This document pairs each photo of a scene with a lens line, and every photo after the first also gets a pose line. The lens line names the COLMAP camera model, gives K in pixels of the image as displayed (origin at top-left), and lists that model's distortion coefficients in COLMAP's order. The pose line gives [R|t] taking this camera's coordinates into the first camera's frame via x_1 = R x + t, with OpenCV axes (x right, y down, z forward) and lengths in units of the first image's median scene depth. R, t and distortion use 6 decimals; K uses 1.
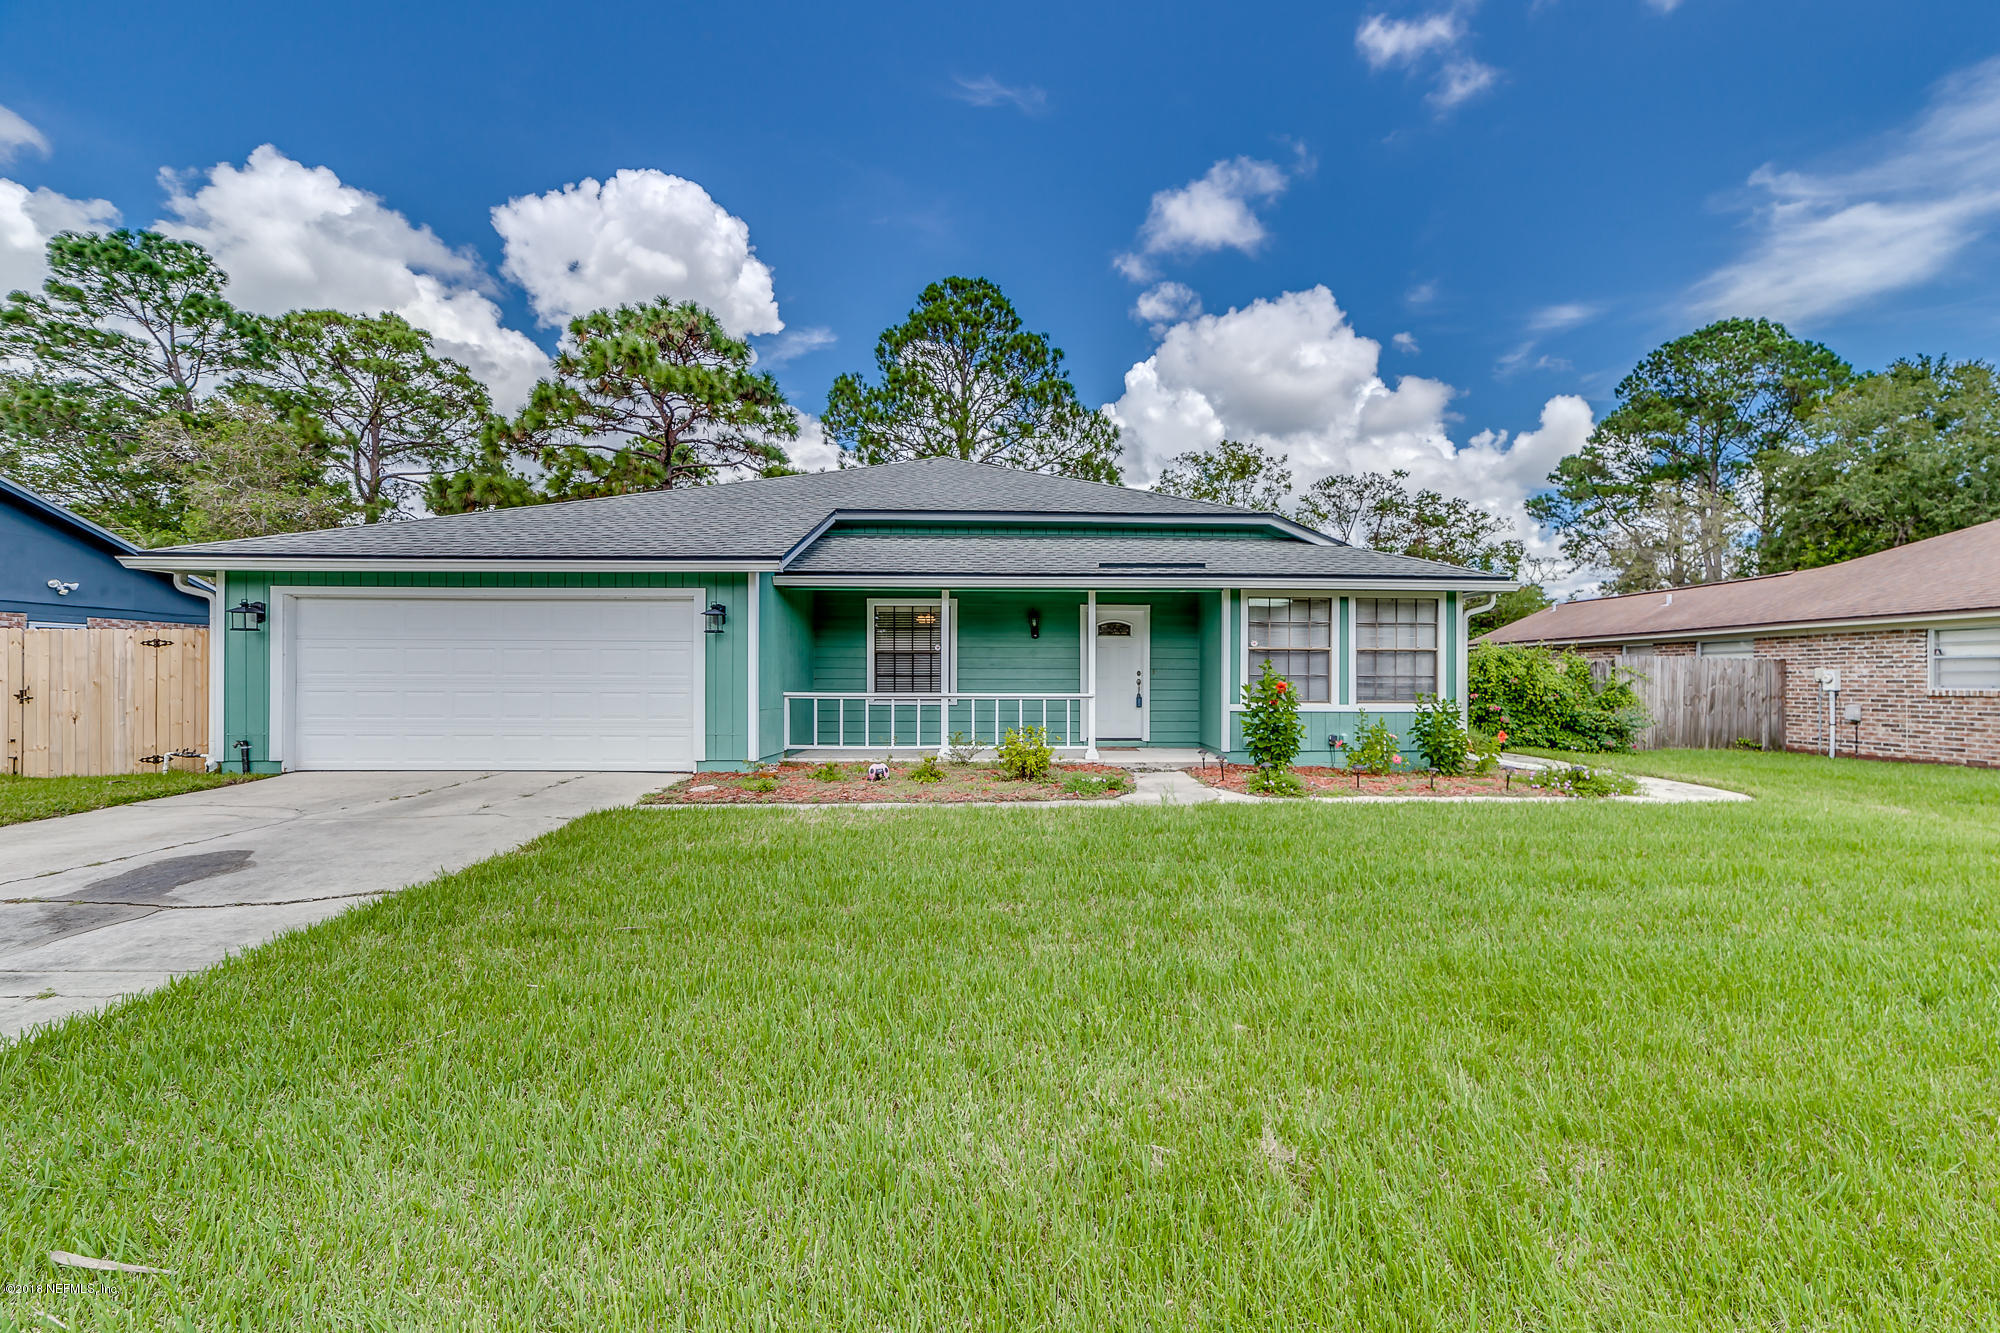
lens RADIAL K [[794.5, 0, 1026.8], [0, 794.5, 669.3], [0, 0, 1]] dist [-0.017652, 0.009213]
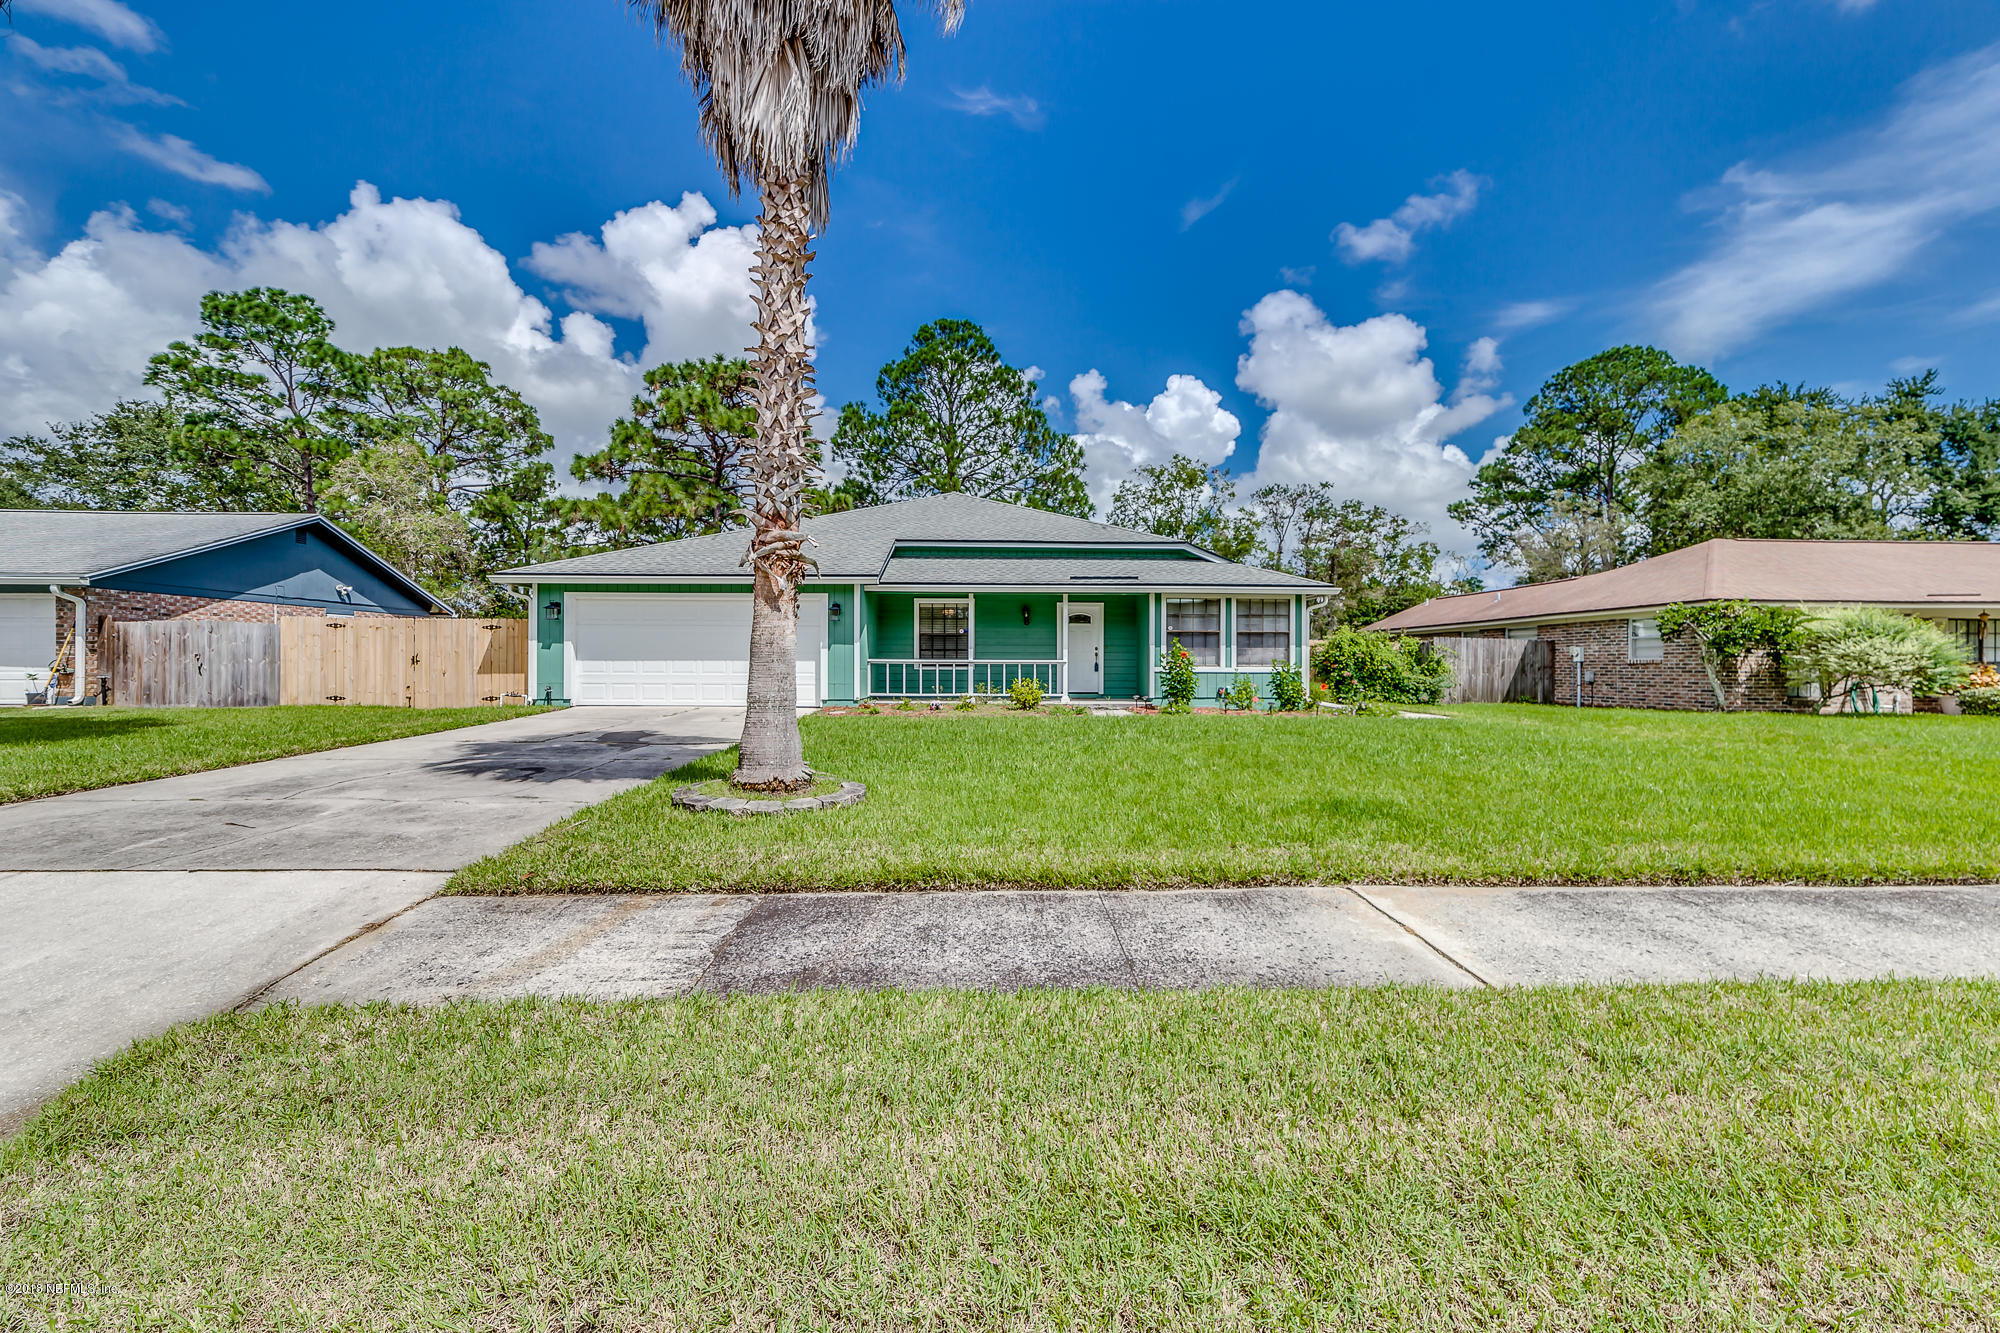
lens RADIAL K [[779.0, 0, 1014.3], [0, 779.0, 661.9], [0, 0, 1]] dist [-0.025175, 0.012768]
pose [[0.999672, -0.001786, 0.025546, -0.020816], [0.001726, 0.999996, 0.002377, 0.011019], [-0.025550, -0.002333, 0.999671, -0.188819]]
